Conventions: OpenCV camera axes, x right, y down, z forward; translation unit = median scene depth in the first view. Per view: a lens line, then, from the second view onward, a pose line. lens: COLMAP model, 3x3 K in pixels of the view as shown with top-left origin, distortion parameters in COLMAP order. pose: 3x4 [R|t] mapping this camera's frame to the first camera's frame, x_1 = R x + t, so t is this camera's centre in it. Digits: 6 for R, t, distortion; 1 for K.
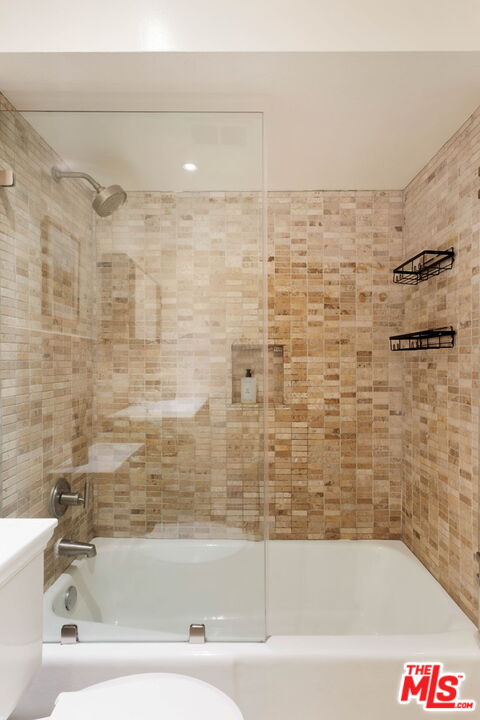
lens RADIAL K [[378.4, 0, 236.2], [0, 378.4, 358.6], [0, 0, 1]] dist [-0.014604, 0.004749]
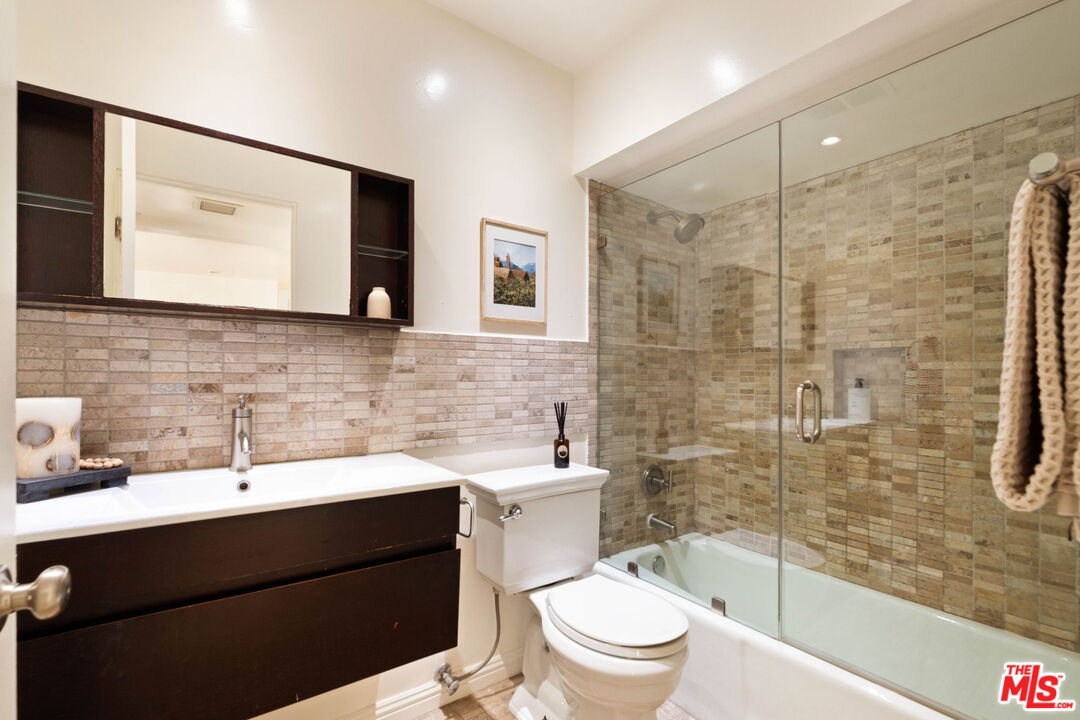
lens RADIAL K [[492.3, 0, 547.0], [0, 492.3, 368.5], [0, 0, 1]] dist [-0.011456, 0.000477]
pose [[0.596282, -0.012833, -0.802672, 0.496967], [-0.005543, 0.999783, -0.020102, 0.032142], [0.802756, 0.016436, 0.596082, -0.190770]]
